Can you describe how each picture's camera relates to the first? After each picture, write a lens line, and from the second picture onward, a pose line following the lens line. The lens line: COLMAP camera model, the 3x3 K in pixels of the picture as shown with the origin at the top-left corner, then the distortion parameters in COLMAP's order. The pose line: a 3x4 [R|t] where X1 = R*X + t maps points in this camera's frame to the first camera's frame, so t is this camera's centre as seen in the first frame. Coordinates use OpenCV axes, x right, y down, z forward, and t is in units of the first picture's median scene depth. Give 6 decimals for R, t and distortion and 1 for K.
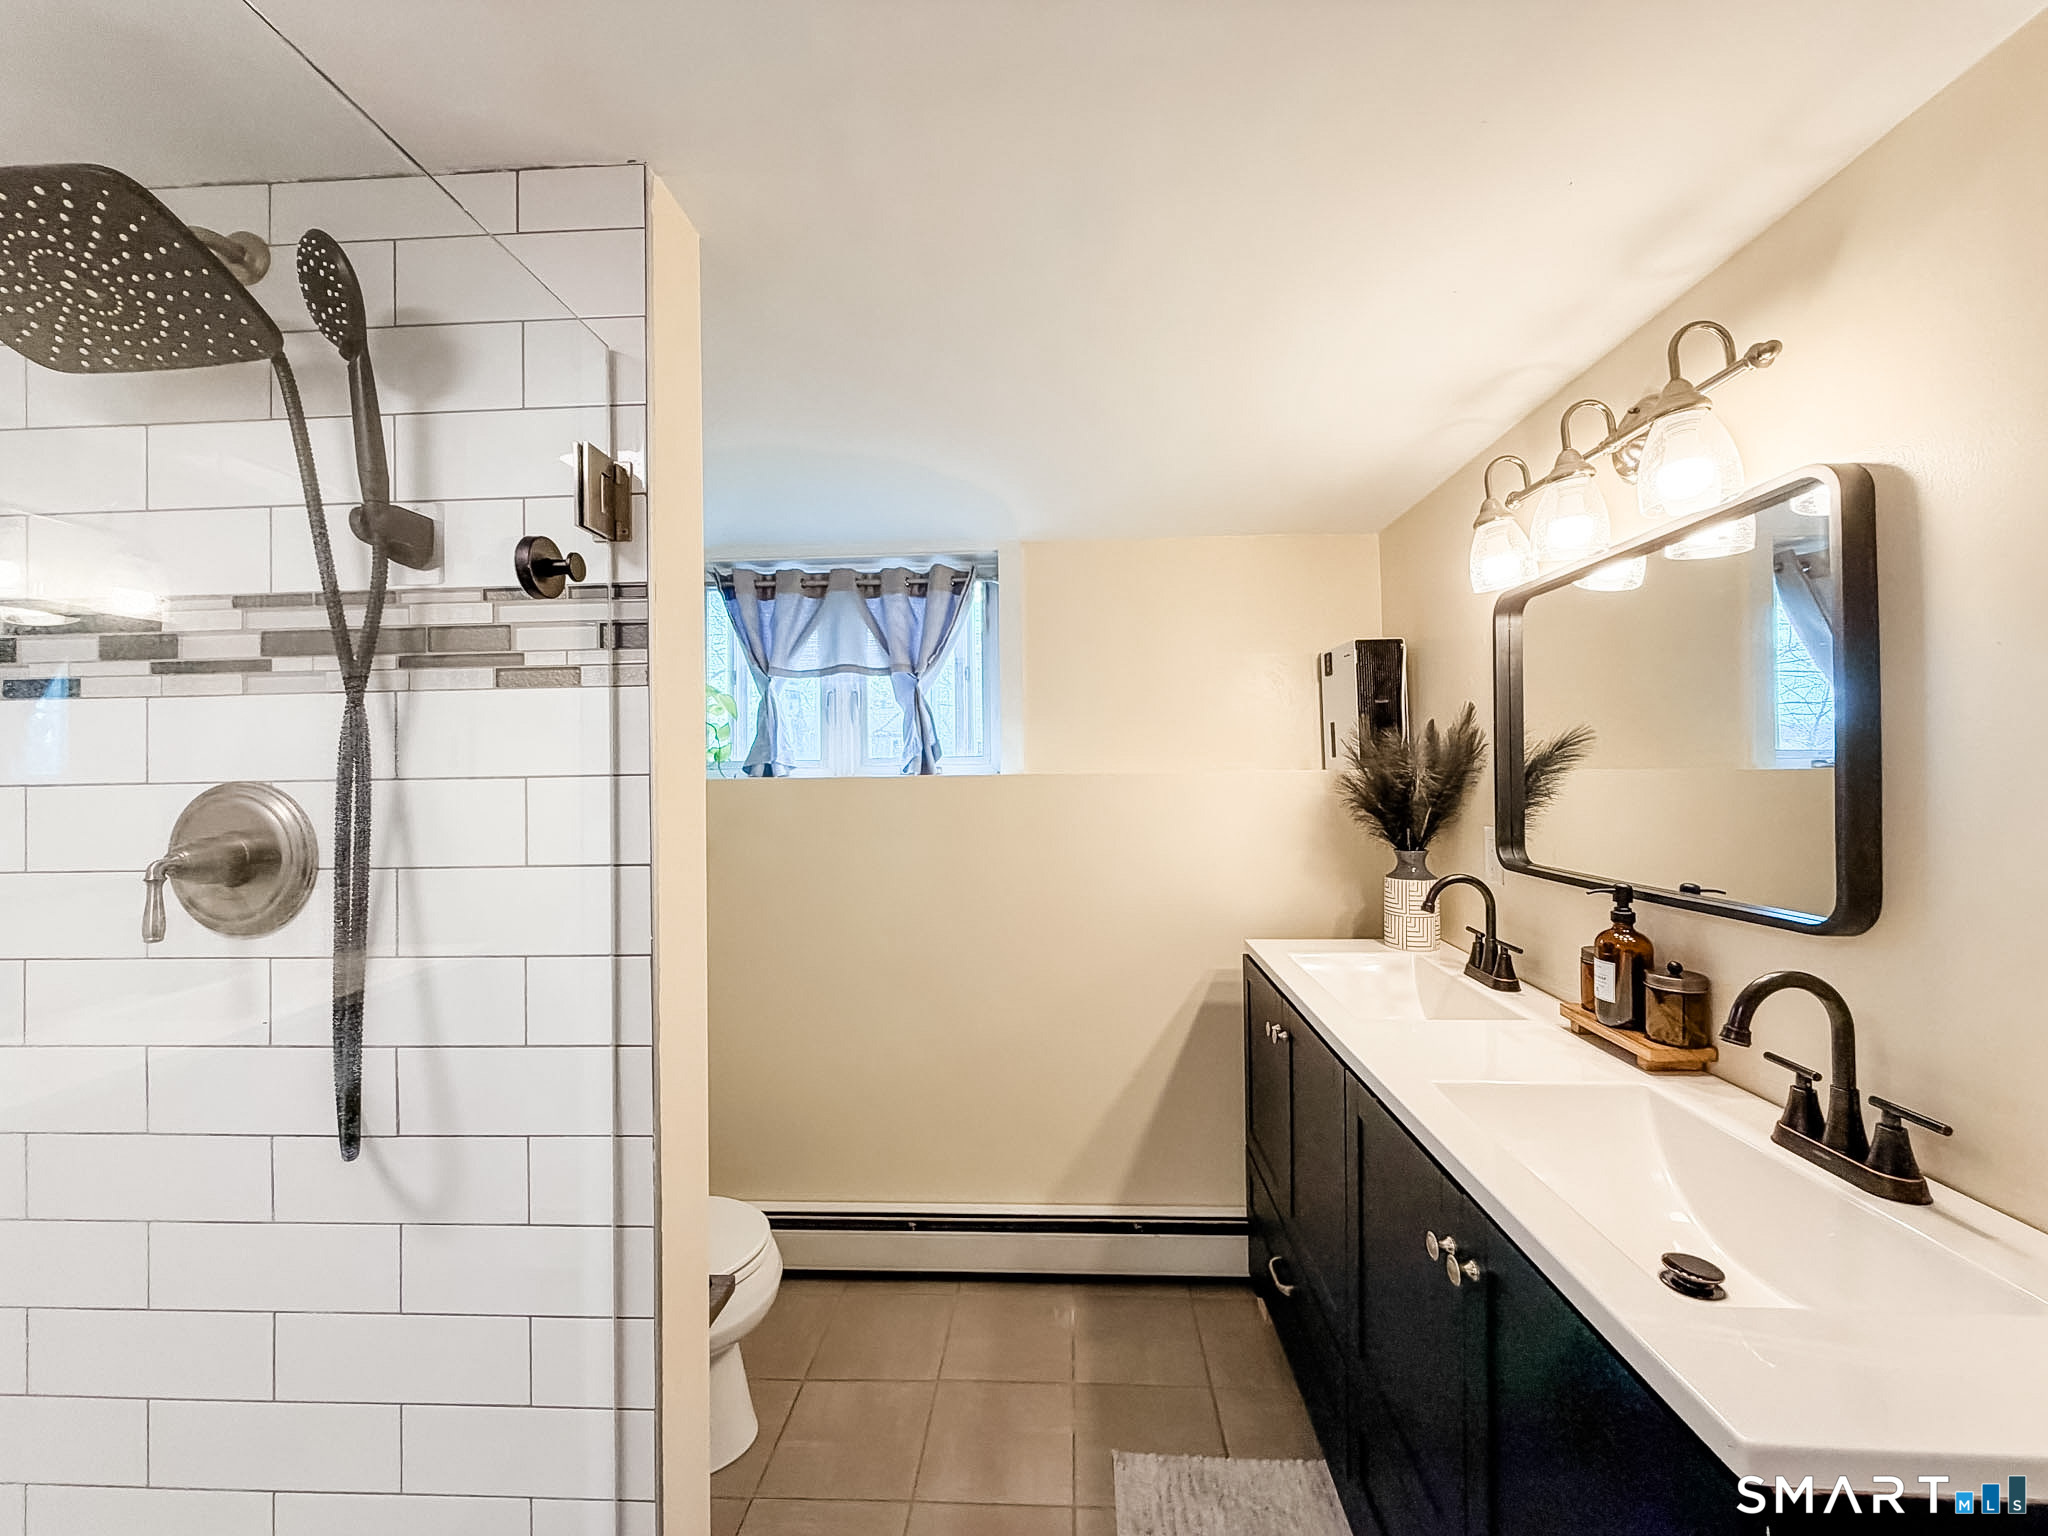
lens RADIAL K [[819.1, 0, 1024.0], [0, 819.1, 768.0], [0, 0, 1]] dist [0.002359, -0.000803]
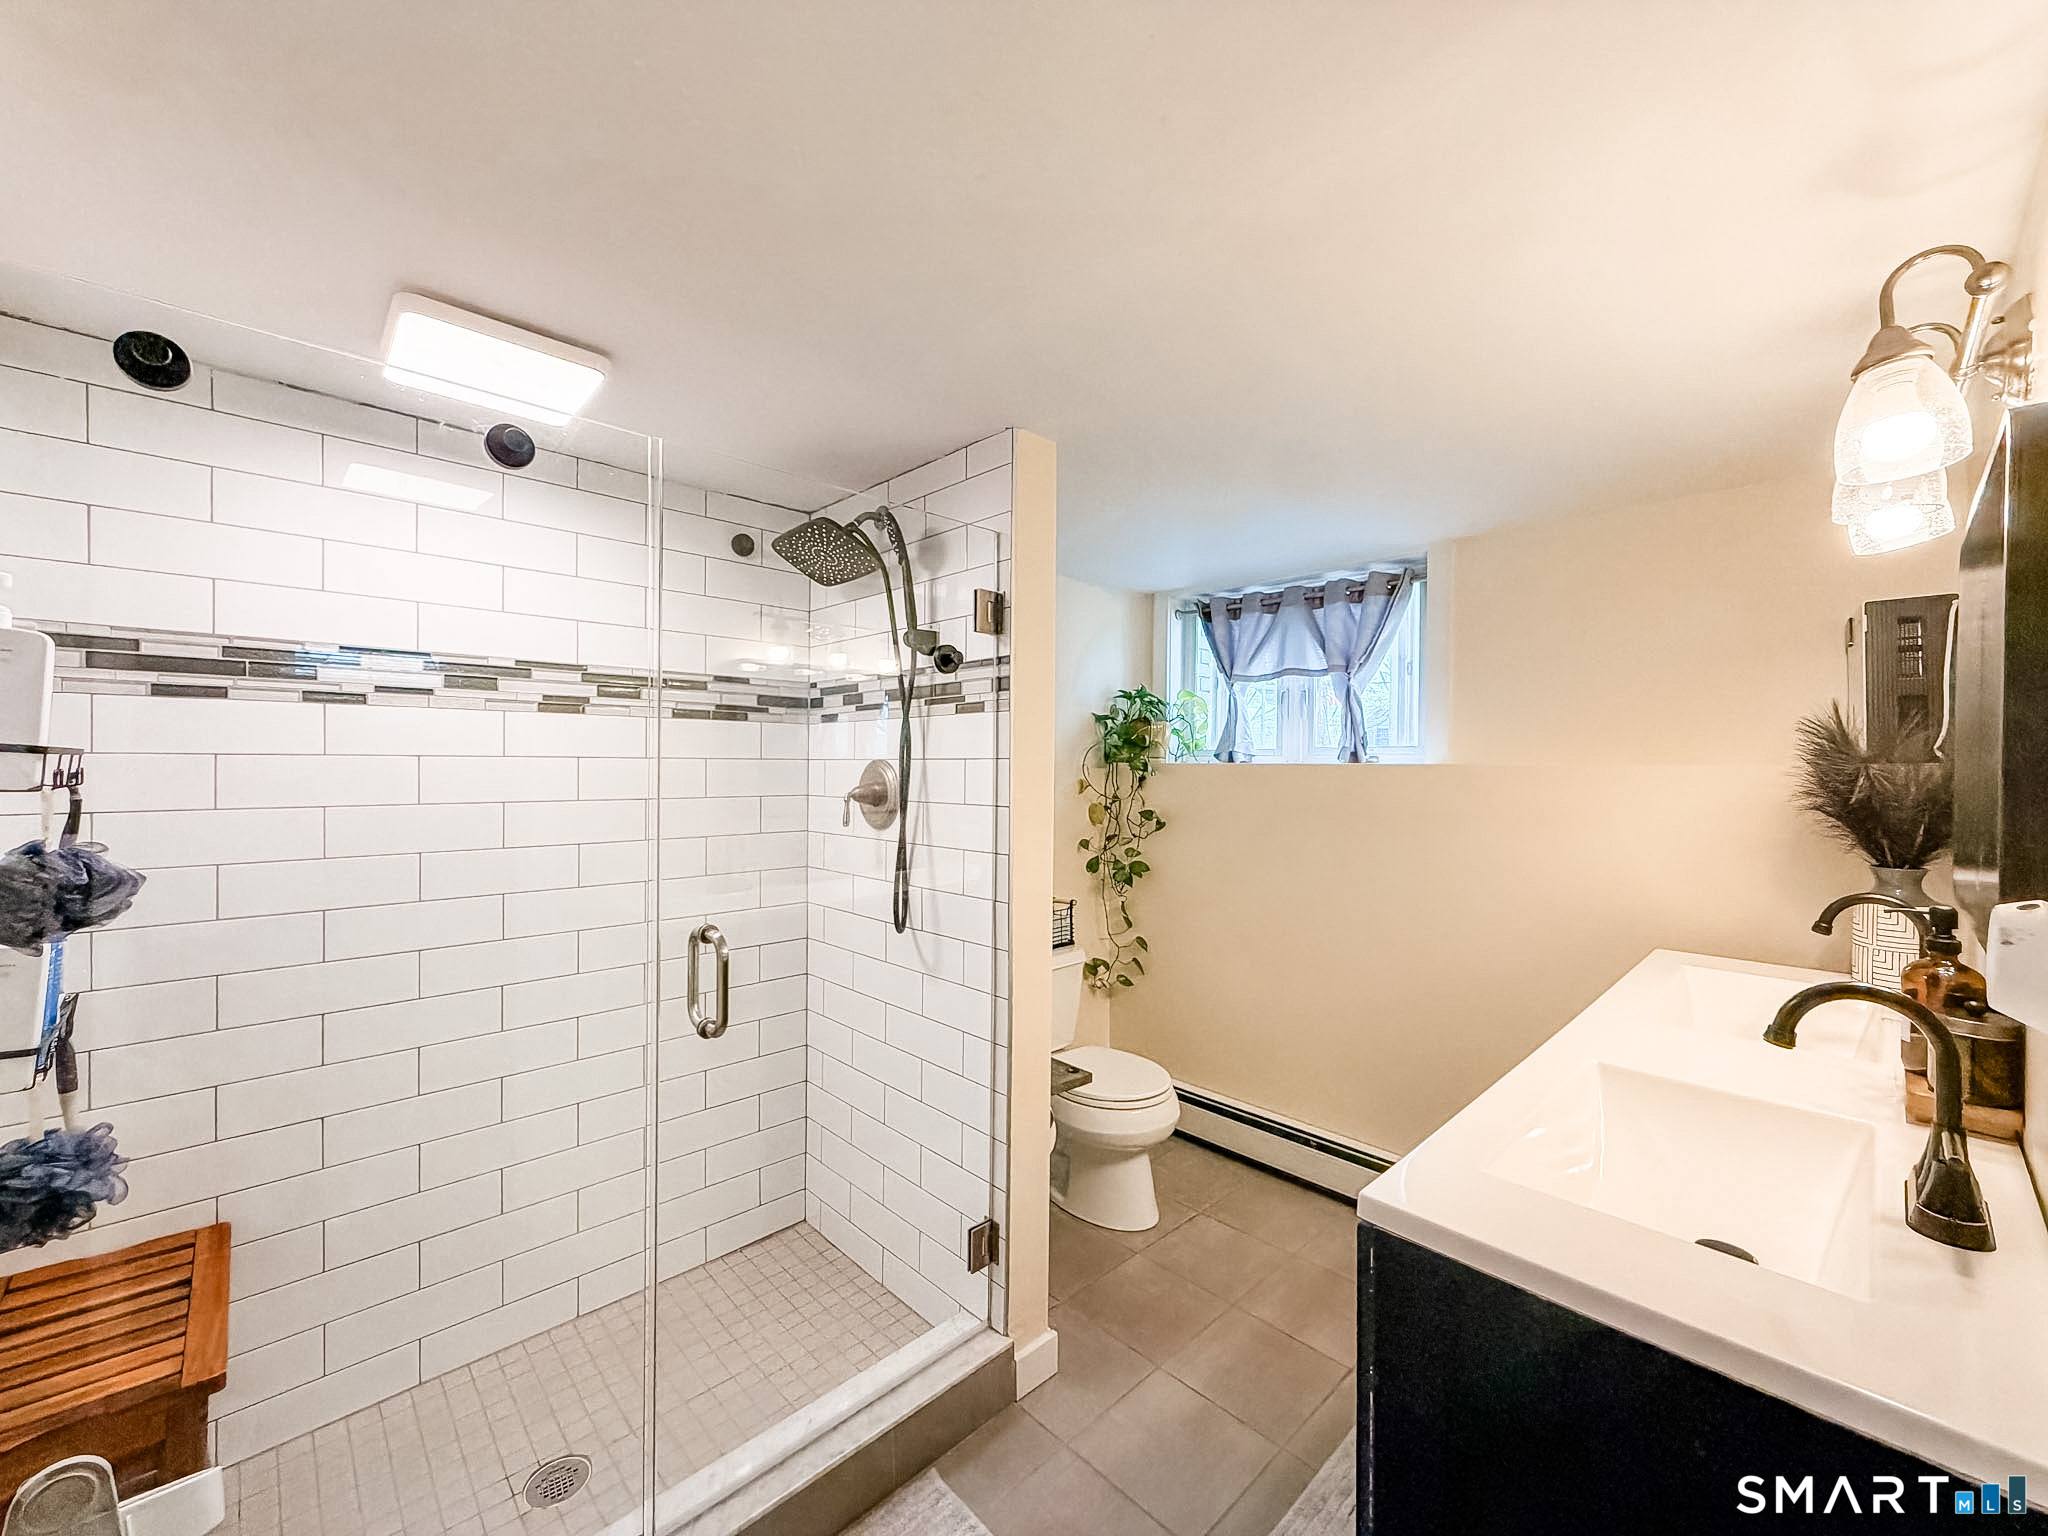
lens RADIAL K [[819.1, 0, 1024.0], [0, 819.1, 768.0], [0, 0, 1]] dist [0.002359, -0.000803]
pose [[0.728094, 0.021340, -0.685145, 0.420093], [-0.009766, 0.999737, 0.020760, -0.004860], [0.685408, -0.008424, 0.728110, -0.165608]]
